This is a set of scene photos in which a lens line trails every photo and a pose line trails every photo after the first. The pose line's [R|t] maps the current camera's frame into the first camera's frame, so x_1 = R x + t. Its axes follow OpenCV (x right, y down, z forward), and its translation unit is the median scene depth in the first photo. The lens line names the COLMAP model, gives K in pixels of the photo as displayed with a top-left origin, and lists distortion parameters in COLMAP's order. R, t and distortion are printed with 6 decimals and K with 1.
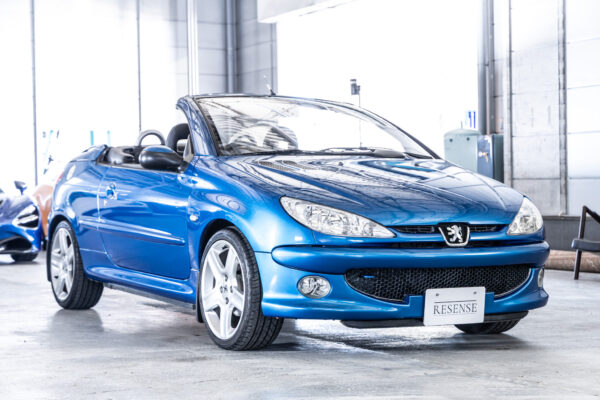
lens RADIAL K [[1203.2, 0, 268.4], [0, 1203.2, 202.2], [0, 0, 1]] dist [-0.020840, 0.000000]
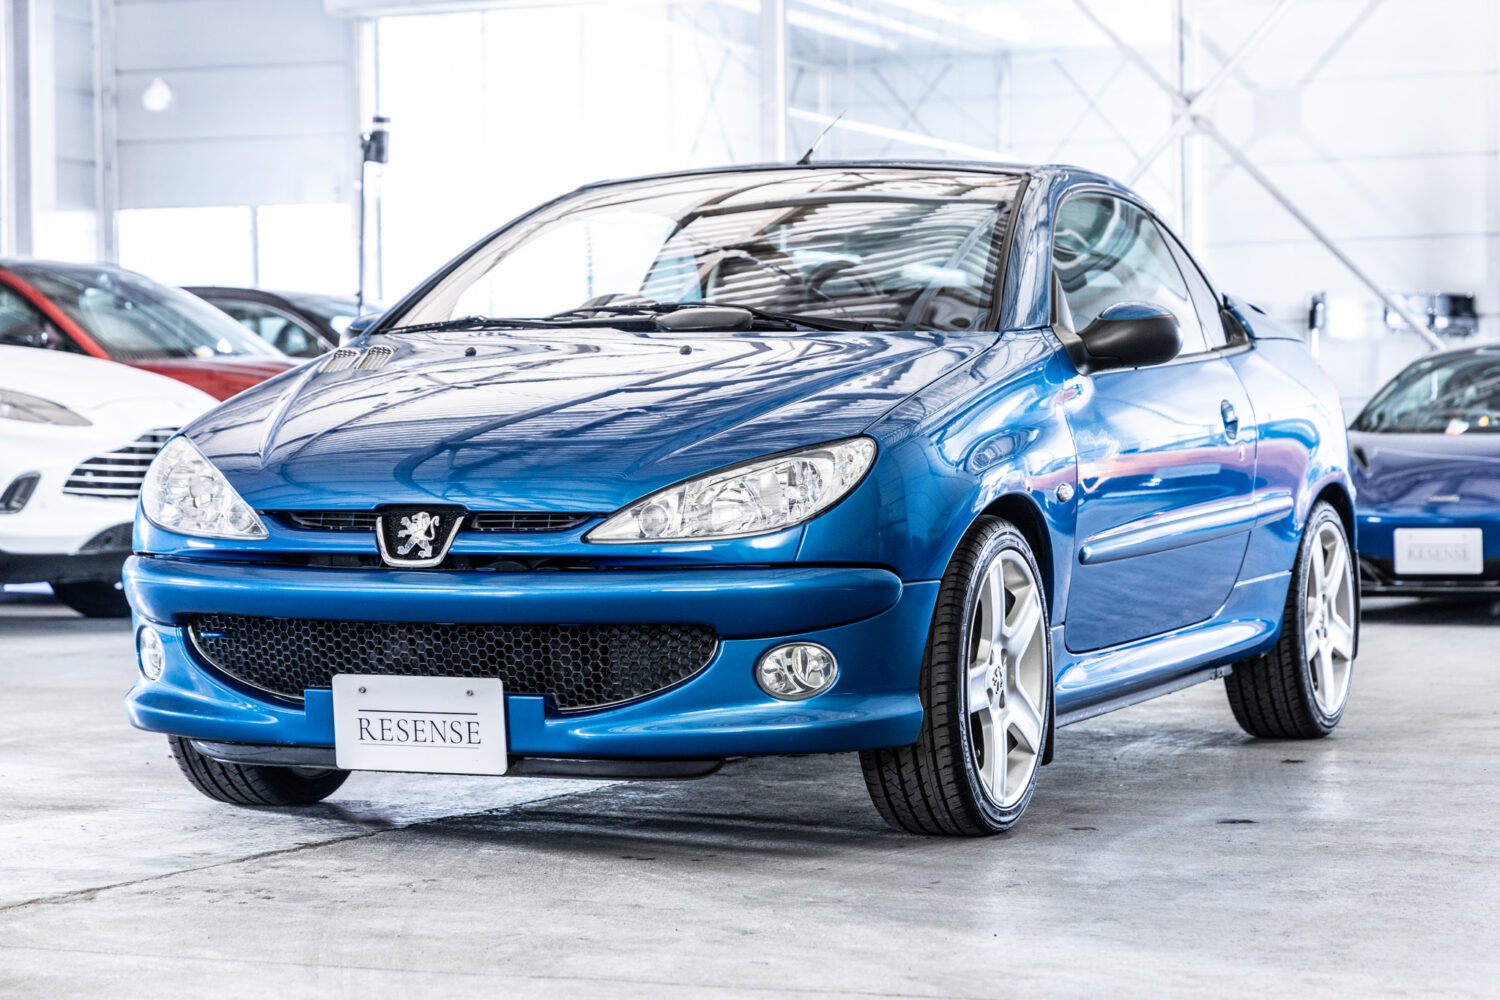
lens RADIAL K [[3588.4, 0, 775.1], [0, 3588.4, 534.4], [0, 0, 1]] dist [0.055959, 0.000000]
pose [[0.647985, 0.018596, -0.761426, 1.097705], [-0.001163, 0.999725, 0.023426, -0.000441], [0.761652, -0.014294, 0.647829, 0.350306]]
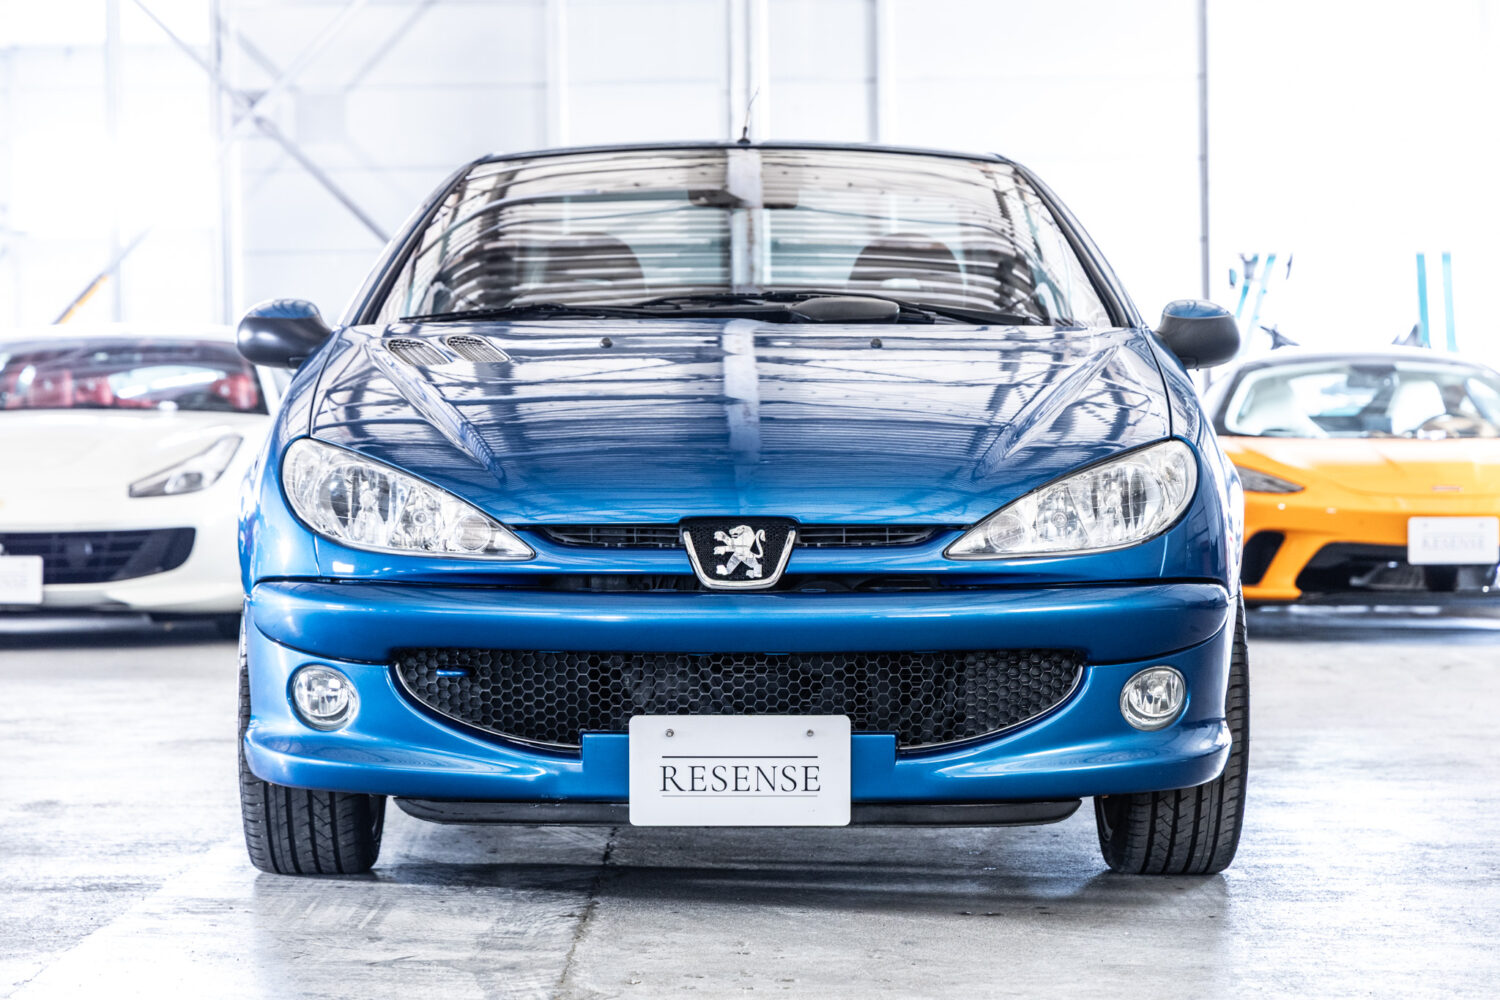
lens RADIAL K [[3588.4, 0, 760.5], [0, 3588.4, 496.1], [0, 0, 1]] dist [0.055959, 0.000000]
pose [[0.894660, 0.003992, -0.446729, 0.601345], [-0.000960, 0.999975, 0.007014, 0.004332], [0.446746, -0.005847, 0.894642, 0.123046]]
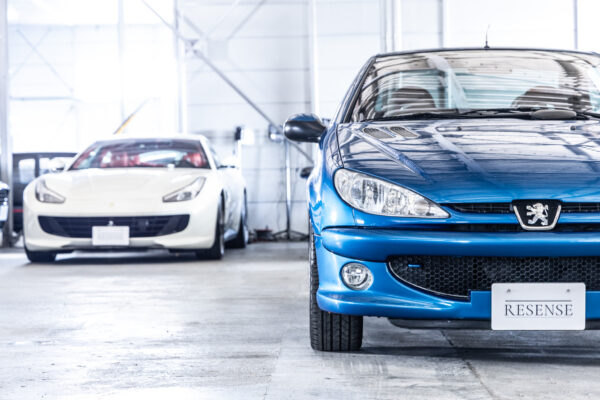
lens RADIAL K [[1435.4, 0, 296.5], [0, 1435.4, 198.6], [0, 0, 1]] dist [0.055959, 0.000000]
pose [[0.879561, -0.002732, -0.475778, 0.462979], [0.003896, 0.999991, 0.001459, 0.014399], [0.475770, -0.003137, 0.879564, 0.104655]]
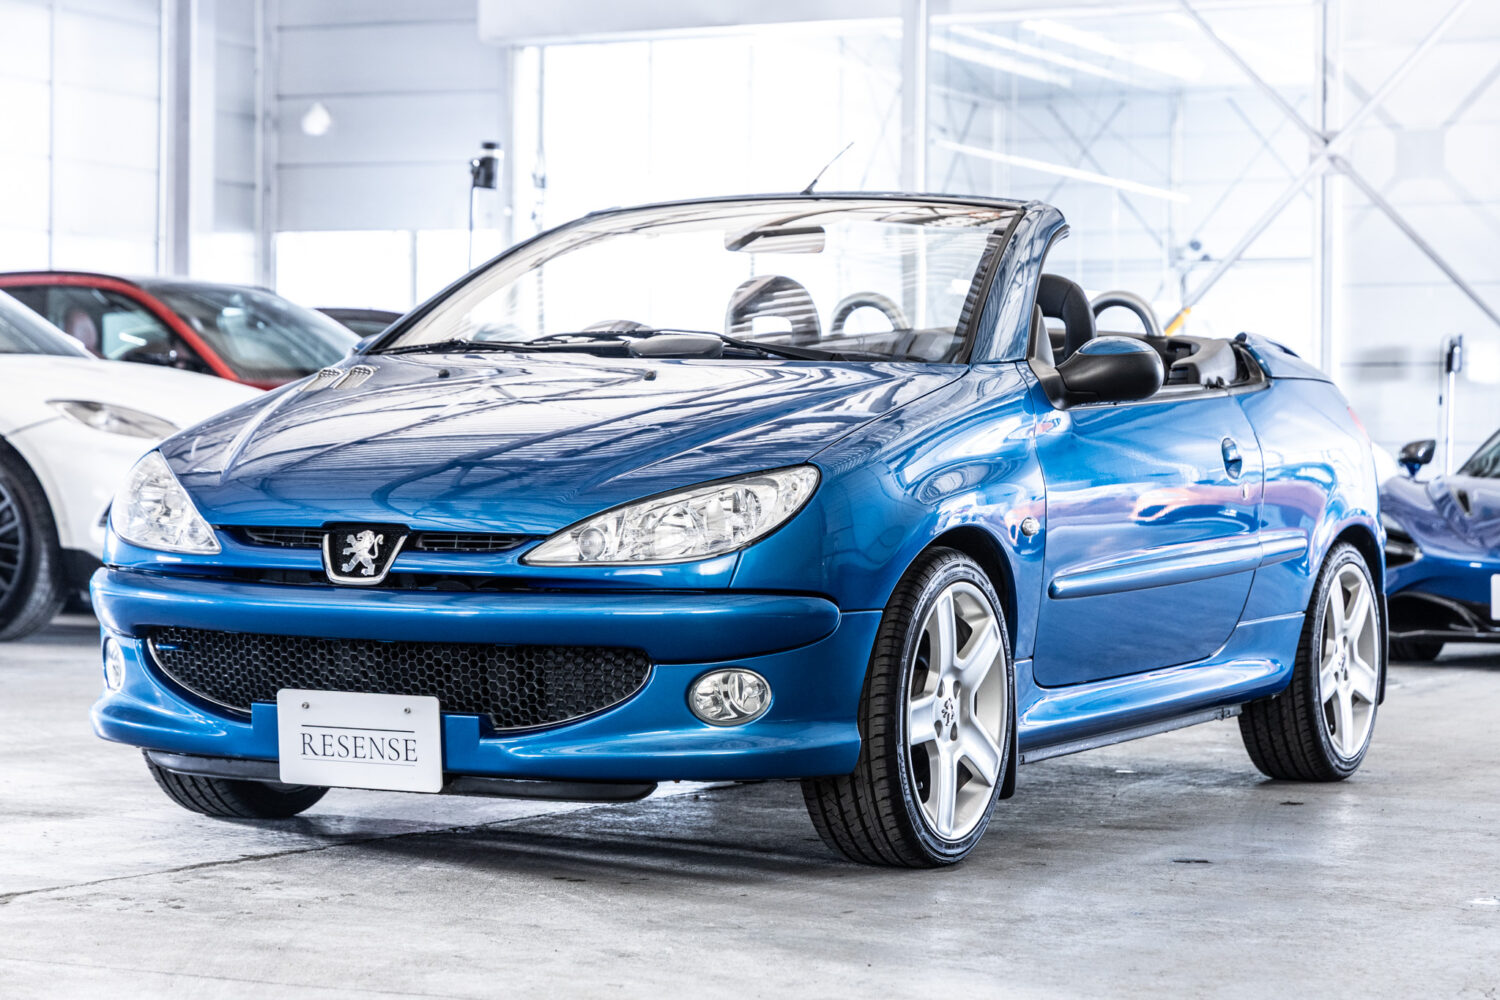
lens RADIAL K [[3588.4, 0, 759.5], [0, 3588.4, 497.5], [0, 0, 1]] dist [0.055959, 0.000000]
pose [[0.598027, 0.017667, -0.801282, 1.154863], [-0.023066, 0.999722, 0.004828, 0.000313], [0.801144, 0.015595, 0.598268, 0.415296]]
